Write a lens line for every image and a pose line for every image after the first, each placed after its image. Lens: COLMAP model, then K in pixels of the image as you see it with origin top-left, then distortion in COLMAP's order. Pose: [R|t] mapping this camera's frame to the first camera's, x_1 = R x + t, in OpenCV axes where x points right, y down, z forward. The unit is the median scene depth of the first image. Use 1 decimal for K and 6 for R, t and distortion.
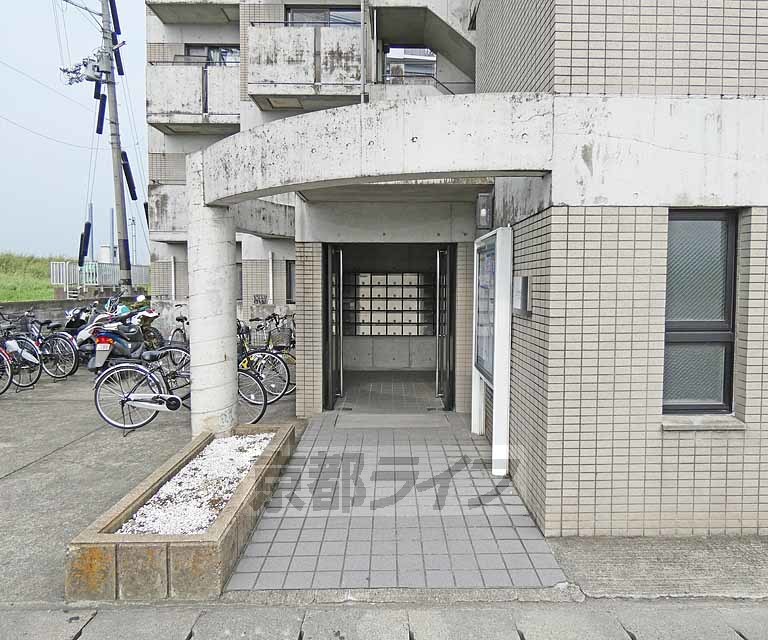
lens RADIAL K [[508.2, 0, 414.8], [0, 508.2, 311.3], [0, 0, 1]] dist [-0.005395, -0.005712]
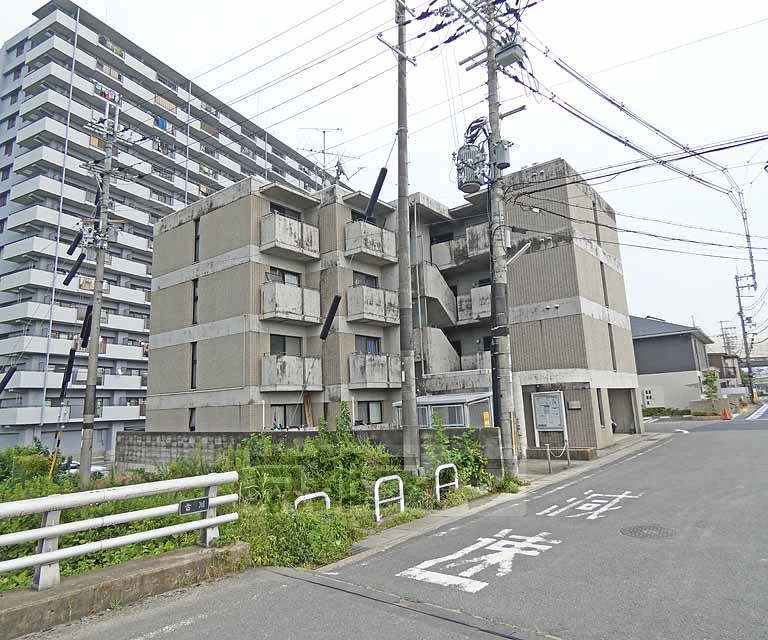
lens RADIAL K [[517.9, 0, 384.0], [0, 517.9, 320.0], [0, 0, 1]] dist [-0.007749, -0.001708]
pose [[0.621137, 0.099651, 0.777340, -1.877835], [0.095402, 0.974892, -0.201208, -0.001429], [-0.777873, 0.199138, 0.596035, -0.278916]]
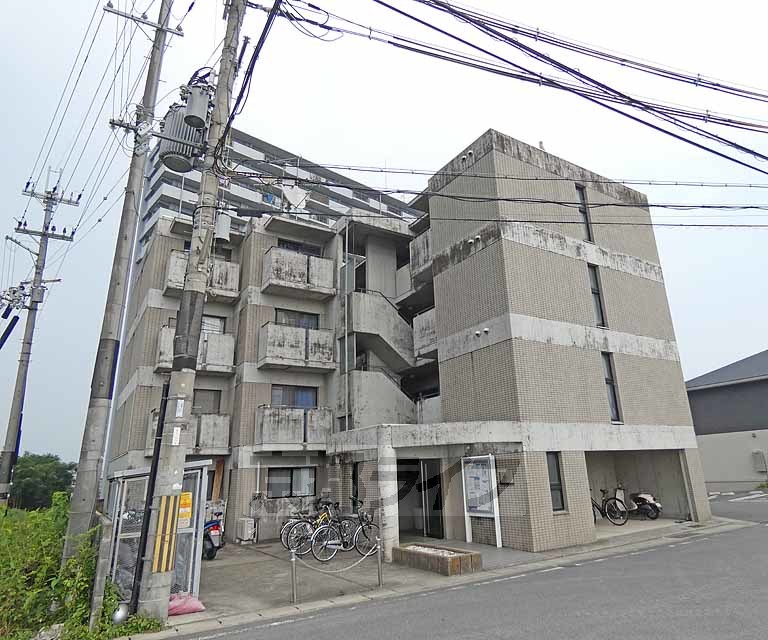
lens RADIAL K [[508.2, 0, 414.8], [0, 508.2, 311.3], [0, 0, 1]] dist [-0.005395, -0.005712]
pose [[0.838628, 0.131072, 0.528700, -0.816873], [0.073608, 0.934444, -0.348420, 0.021101], [-0.539708, 0.331111, 0.774003, -0.580858]]
